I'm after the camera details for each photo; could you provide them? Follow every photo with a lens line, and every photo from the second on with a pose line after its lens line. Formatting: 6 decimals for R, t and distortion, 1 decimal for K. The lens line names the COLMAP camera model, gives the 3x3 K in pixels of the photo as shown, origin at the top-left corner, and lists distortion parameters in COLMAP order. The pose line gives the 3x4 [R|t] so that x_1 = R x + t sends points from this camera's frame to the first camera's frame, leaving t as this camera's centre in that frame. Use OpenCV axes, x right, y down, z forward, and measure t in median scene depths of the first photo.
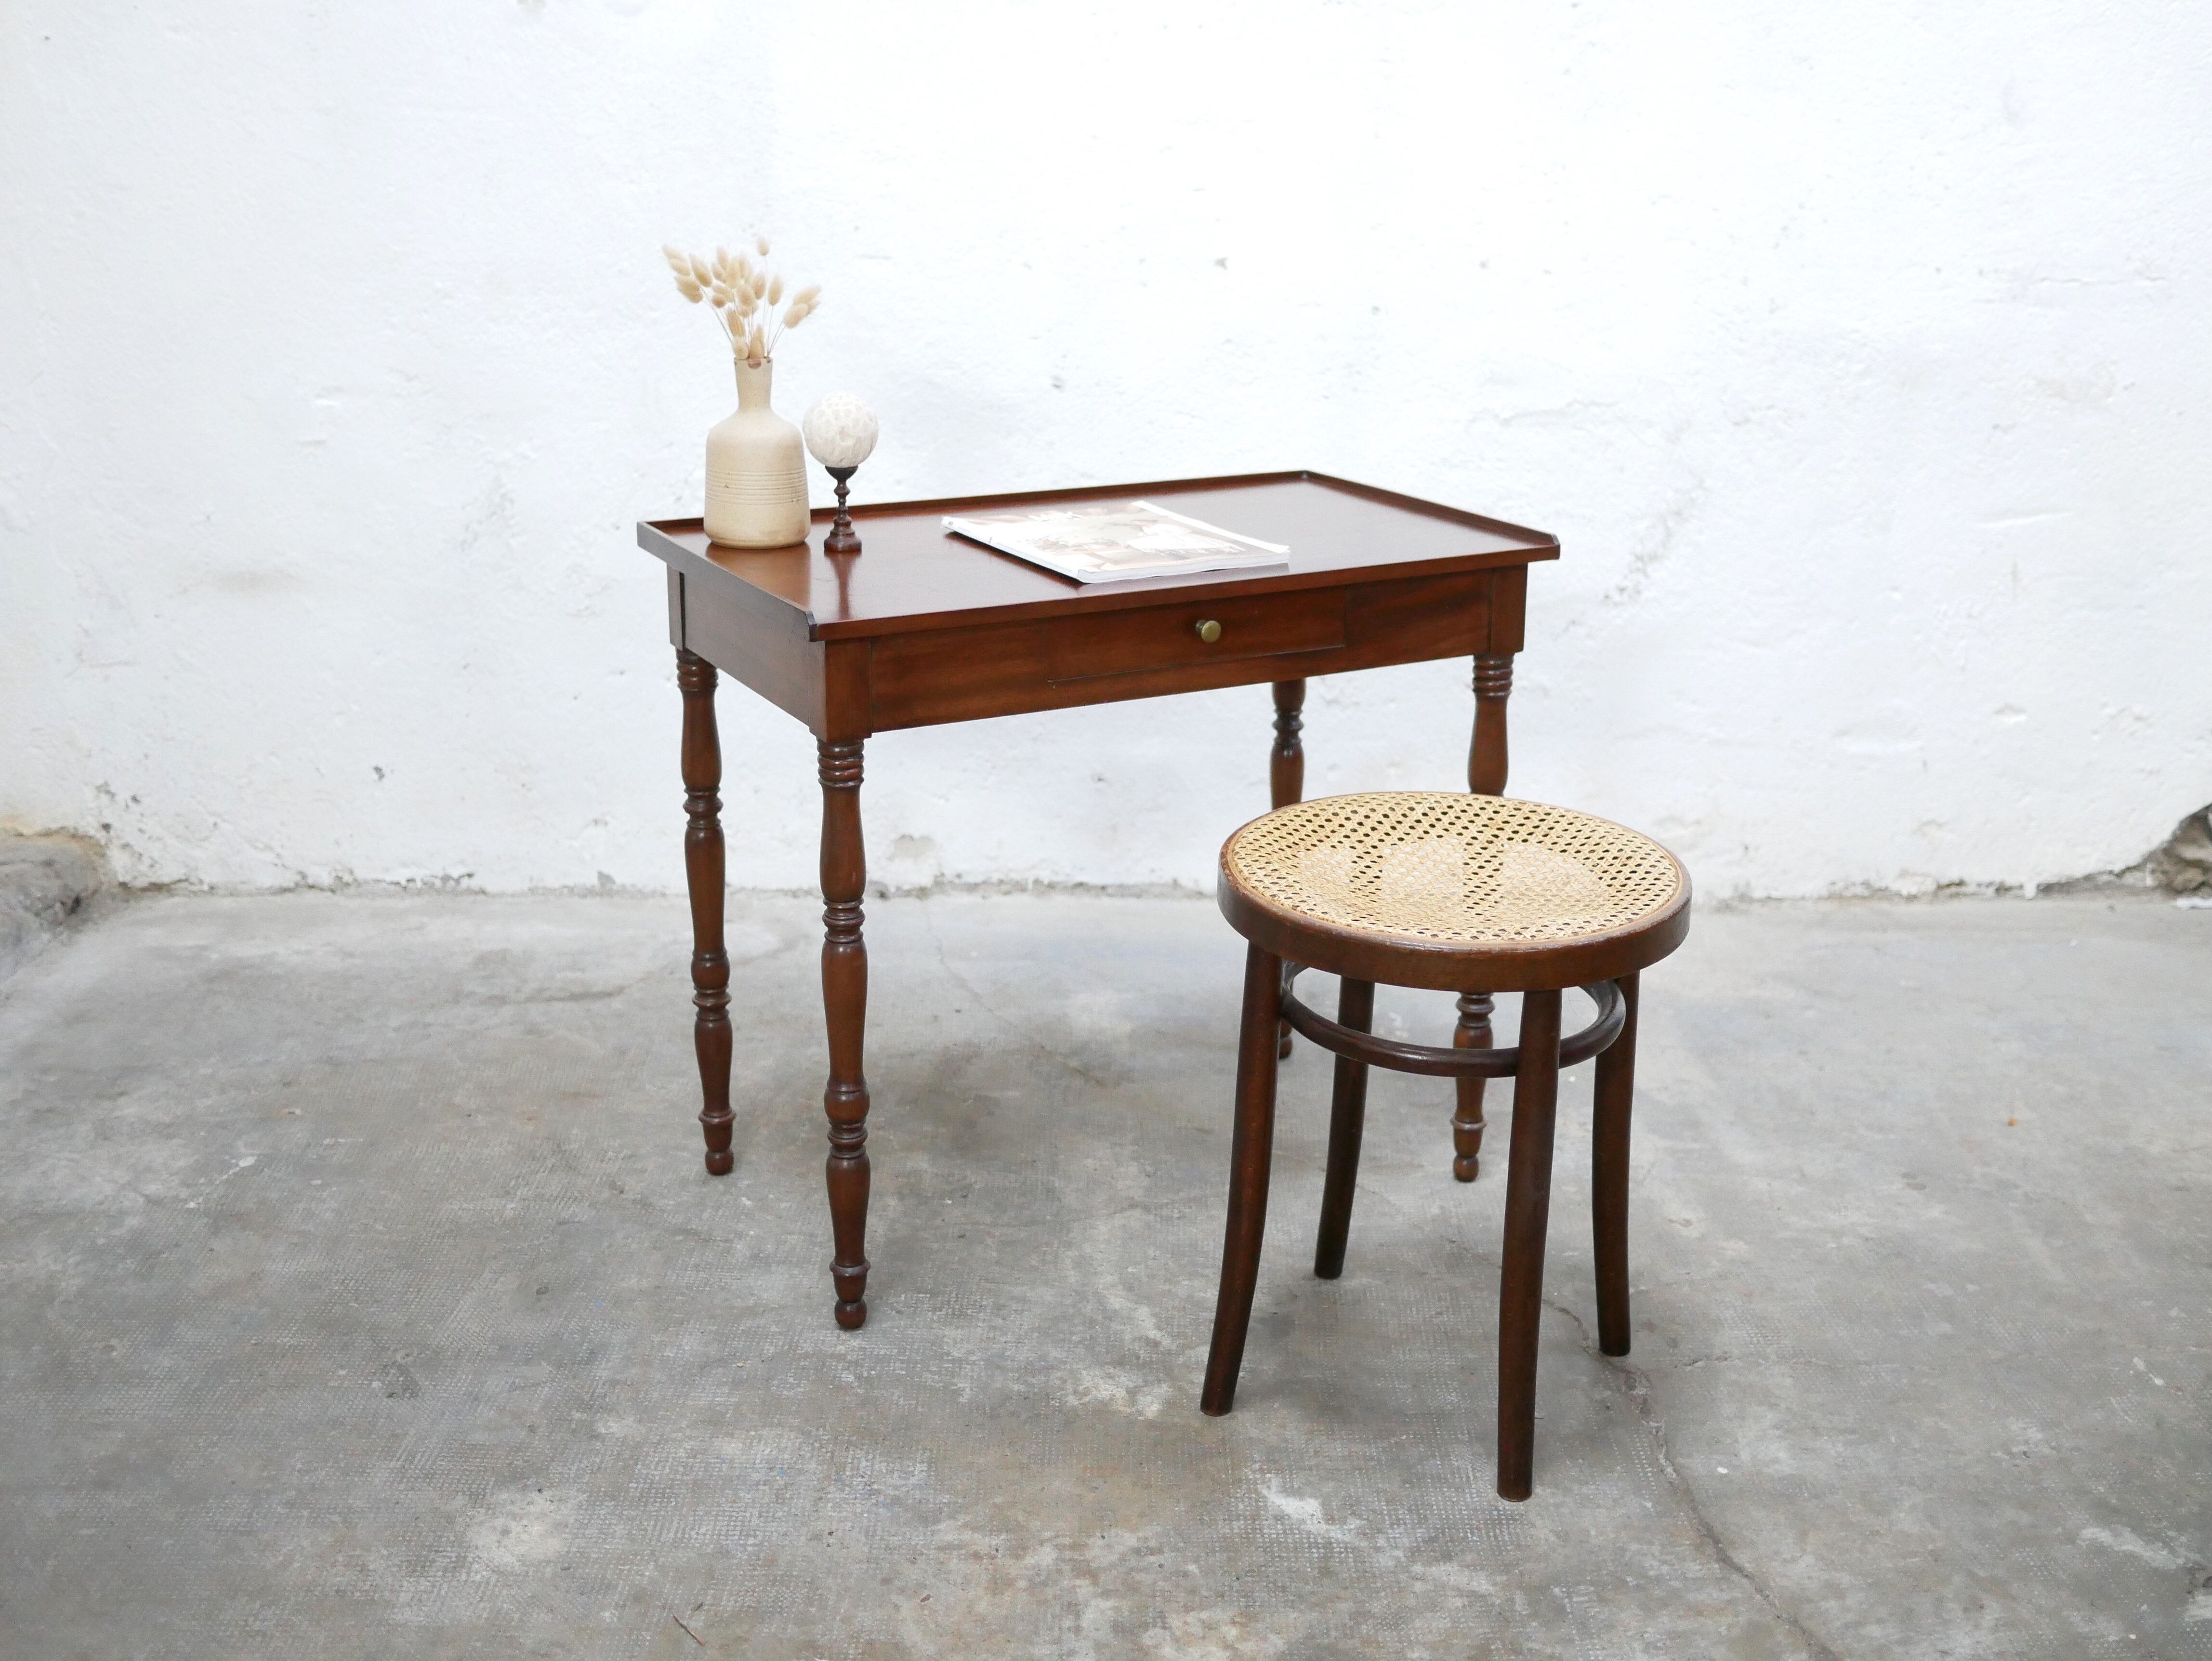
lens RADIAL K [[2509.7, 0, 1102.7], [0, 2509.7, 818.3], [0, 0, 1]] dist [-0.006163, 0.000000]
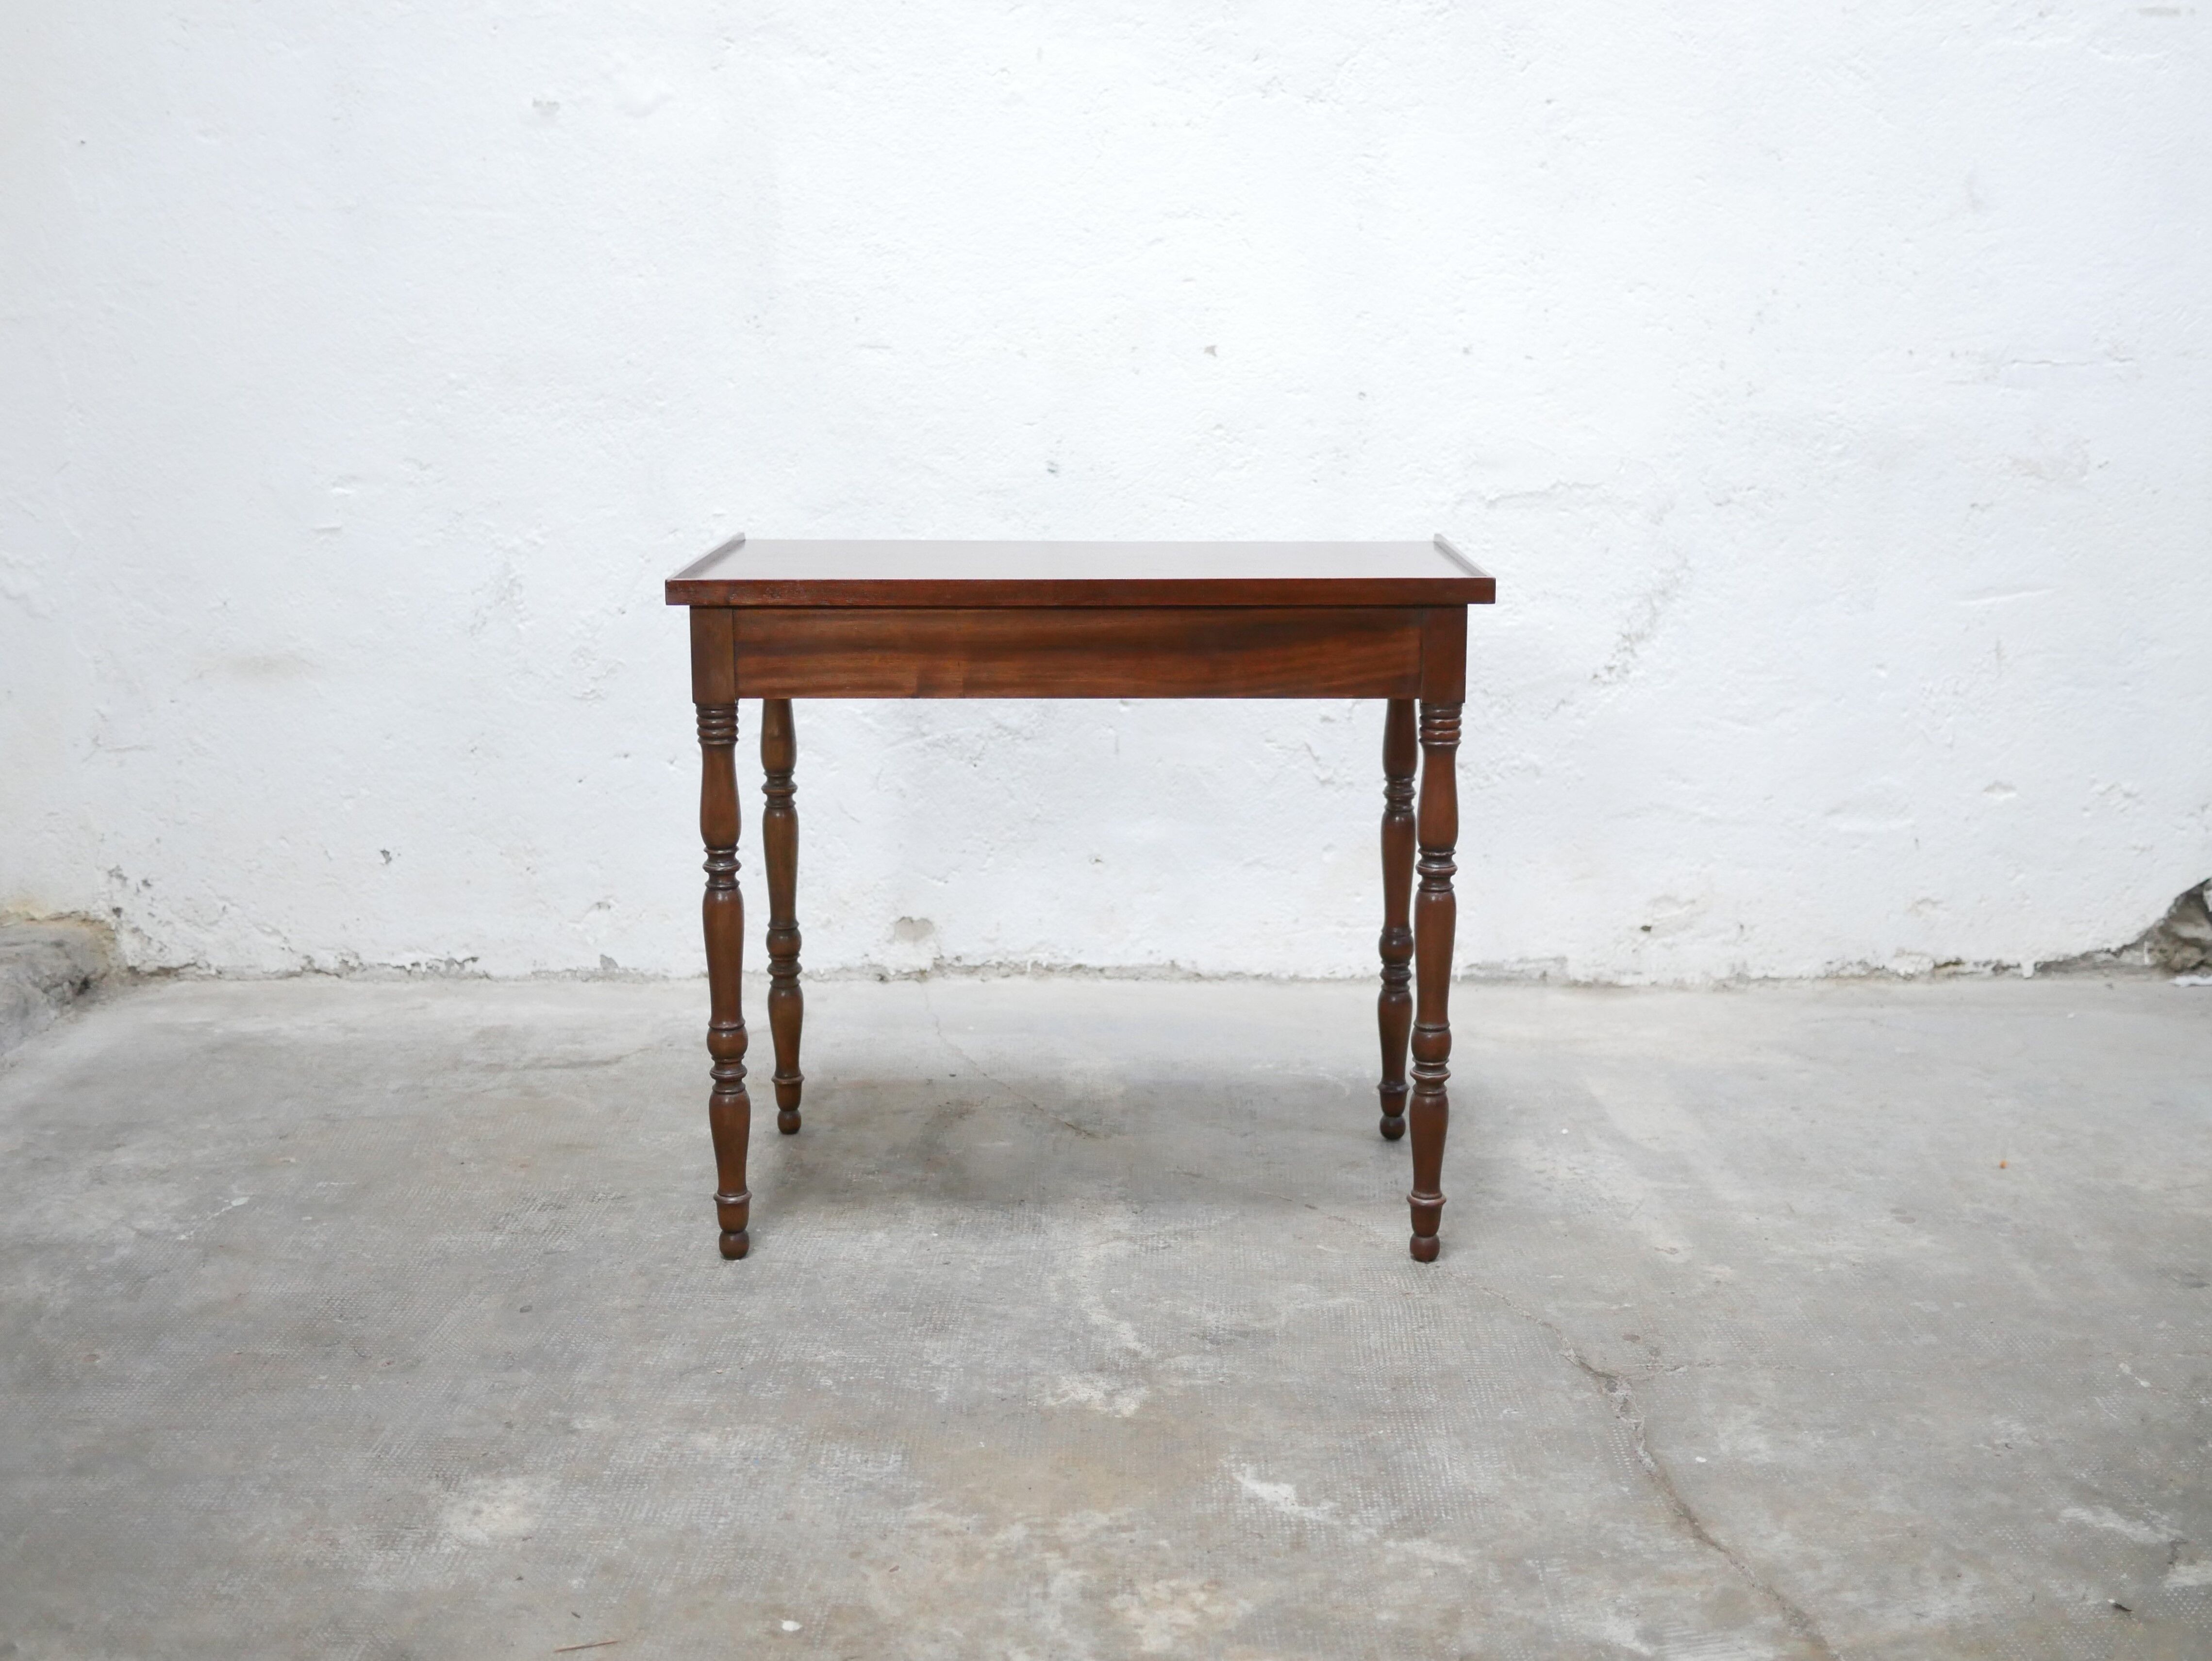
lens RADIAL K [[2509.9, 0, 1109.8], [0, 2509.9, 833.7], [0, 0, 1]] dist [-0.006163, 0.000000]
pose [[0.999917, -0.005032, -0.011883, 0.018288], [0.004008, 0.996400, -0.084687, 0.068050], [0.012267, 0.084633, 0.996337, -0.009403]]
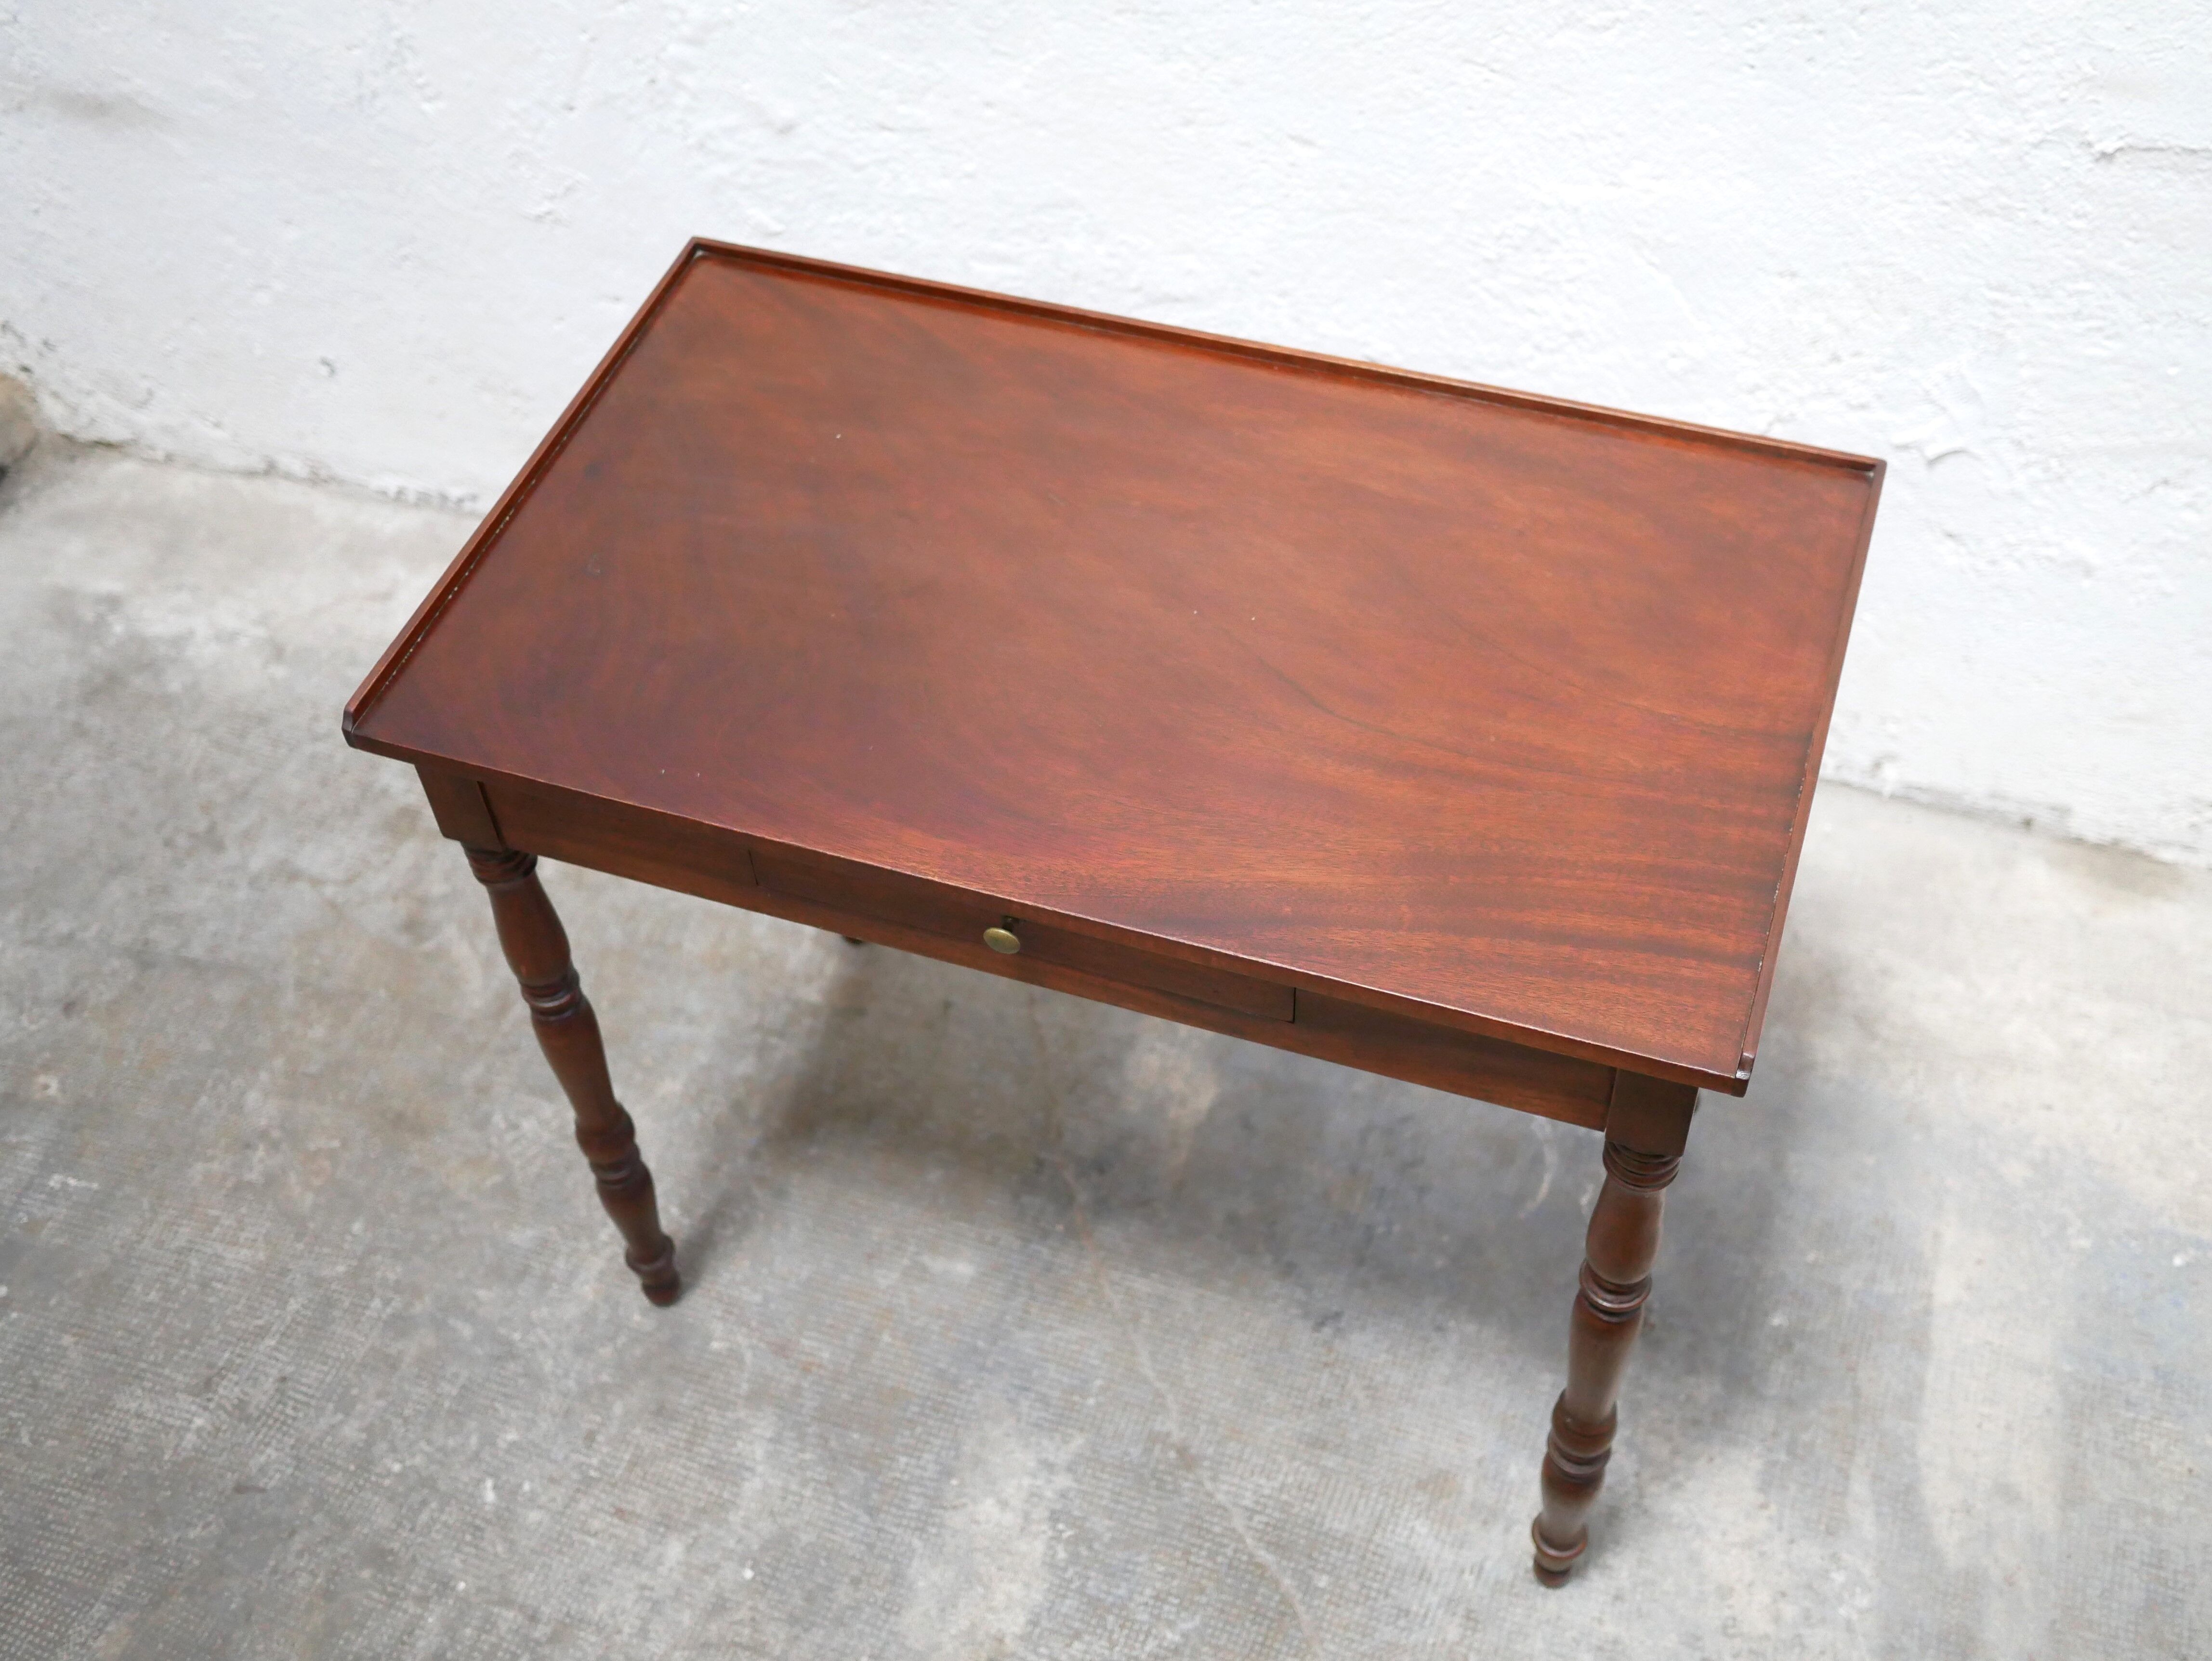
lens RADIAL K [[2509.7, 0, 1099.2], [0, 2509.7, 821.1], [0, 0, 1]] dist [-0.006163, 0.000000]
pose [[0.941977, 0.212635, -0.259744, 0.142717], [-0.036912, 0.834707, 0.549456, -0.348669], [0.333643, -0.507987, 0.794123, 0.509658]]
